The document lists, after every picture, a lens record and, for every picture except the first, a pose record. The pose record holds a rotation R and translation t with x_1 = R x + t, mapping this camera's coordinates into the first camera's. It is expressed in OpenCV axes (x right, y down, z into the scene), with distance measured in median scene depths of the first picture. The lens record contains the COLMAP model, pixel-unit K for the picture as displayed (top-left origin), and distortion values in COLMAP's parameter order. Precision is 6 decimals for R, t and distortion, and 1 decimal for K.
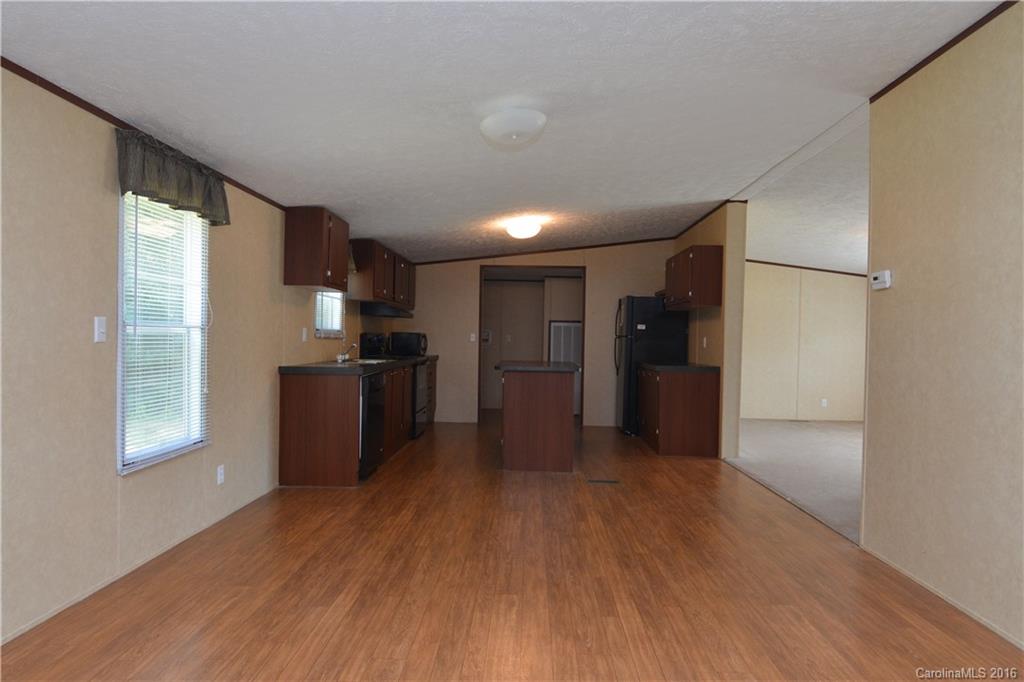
lens RADIAL K [[625.8, 0, 507.8], [0, 625.8, 347.1], [0, 0, 1]] dist [0.005795, -0.027974]
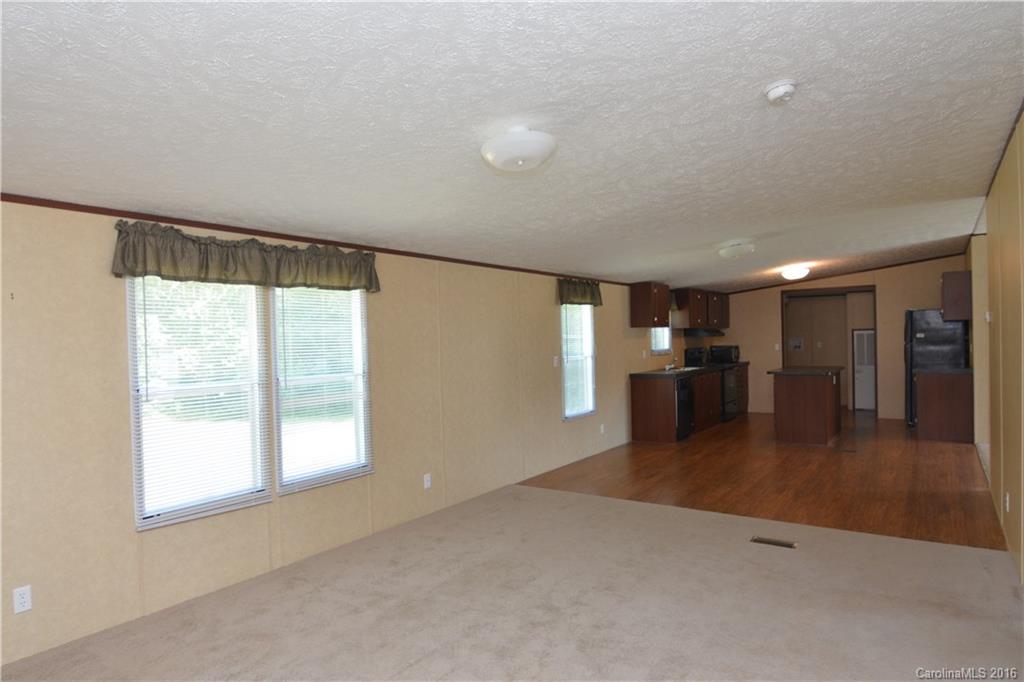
lens RADIAL K [[625.8, 0, 506.5], [0, 625.8, 341.0], [0, 0, 1]] dist [0.005795, -0.027974]
pose [[0.844692, -0.037428, -0.533943, 0.216312], [0.033106, 0.999296, -0.017675, -0.031691], [0.534229, -0.002747, 0.845336, -0.513018]]
